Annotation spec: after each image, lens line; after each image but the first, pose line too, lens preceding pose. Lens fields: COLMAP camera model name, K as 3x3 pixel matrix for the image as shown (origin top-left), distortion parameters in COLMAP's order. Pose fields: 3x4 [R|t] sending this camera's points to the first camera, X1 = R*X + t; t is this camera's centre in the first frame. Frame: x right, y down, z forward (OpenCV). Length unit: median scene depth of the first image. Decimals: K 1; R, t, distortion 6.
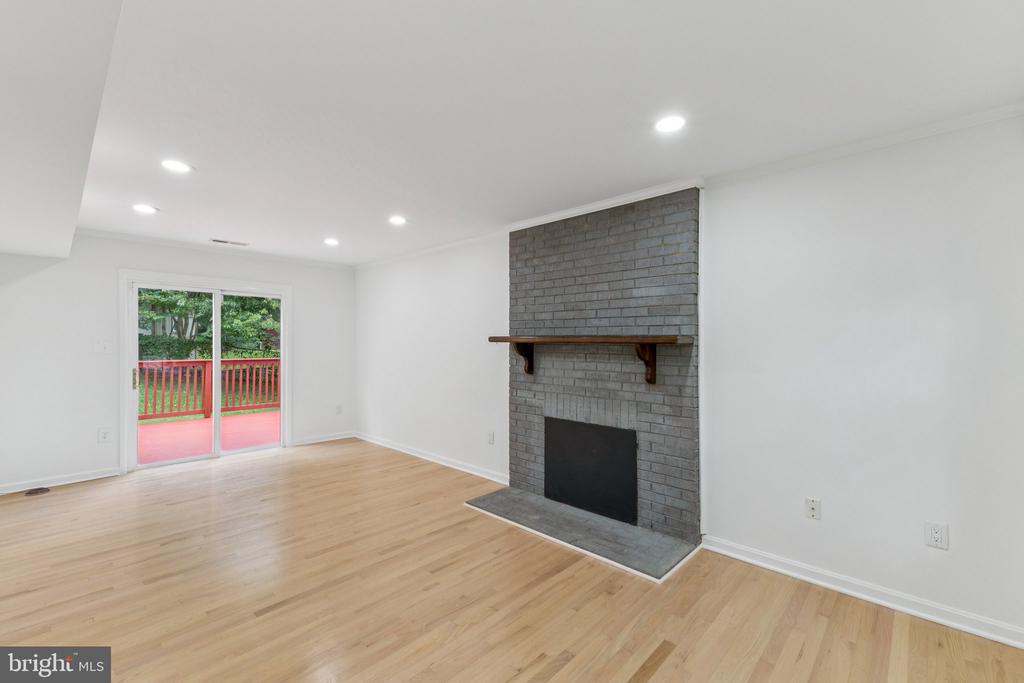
lens RADIAL K [[431.6, 0, 512.9], [0, 431.6, 339.2], [0, 0, 1]] dist [0.004129, -0.000141]
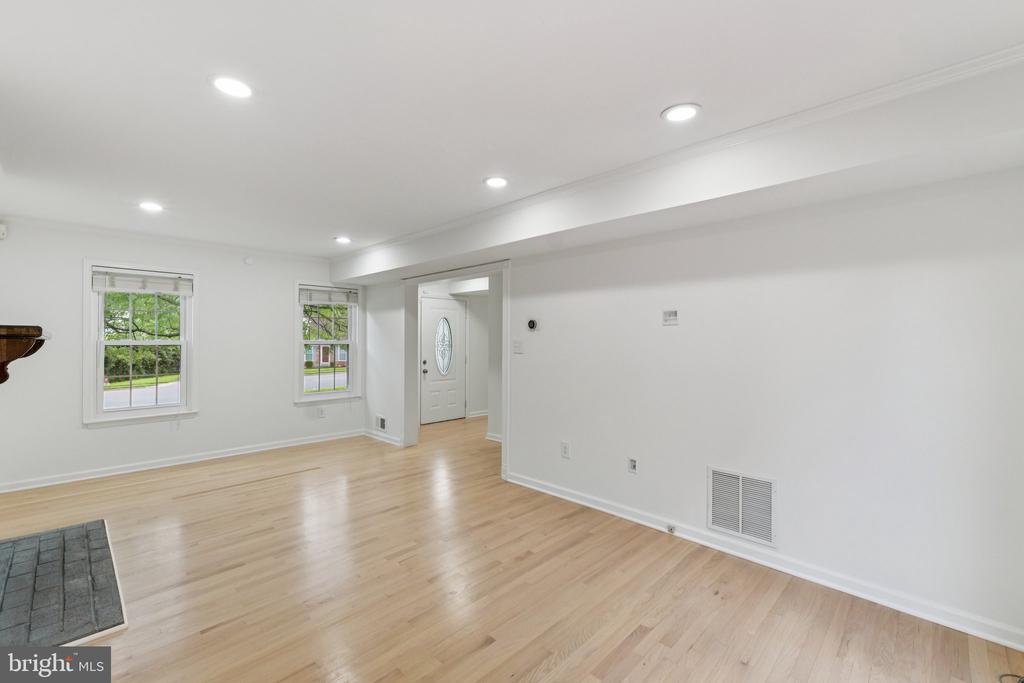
lens RADIAL K [[439.6, 0, 518.6], [0, 439.6, 347.6], [0, 0, 1]] dist [0.010796, -0.000289]
pose [[-0.999917, -0.006266, 0.011299, -0.683004], [-0.006179, 0.999951, 0.007753, 0.011269], [-0.011347, 0.007683, -0.999906, 1.708461]]
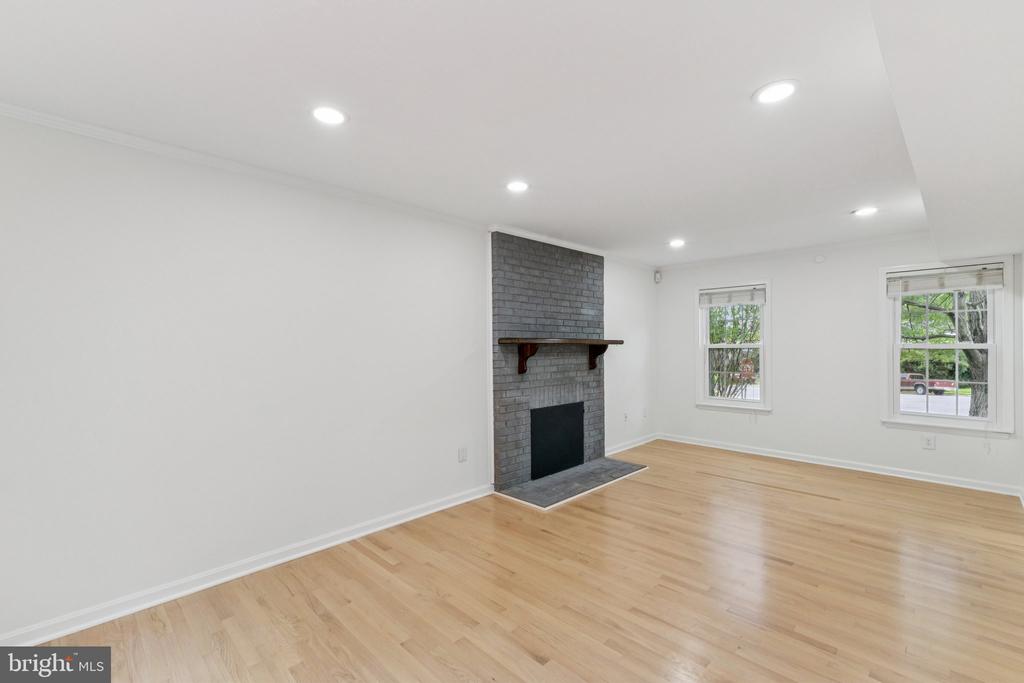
lens RADIAL K [[444.2, 0, 512.0], [0, 444.2, 341.5], [0, 0, 1]] dist [0.012095, -0.000180]
pose [[0.029056, 0.002278, 0.999575, -1.219615], [-0.003999, 0.999990, -0.002162, 0.003542], [-0.999570, -0.003935, 0.029064, 1.134683]]
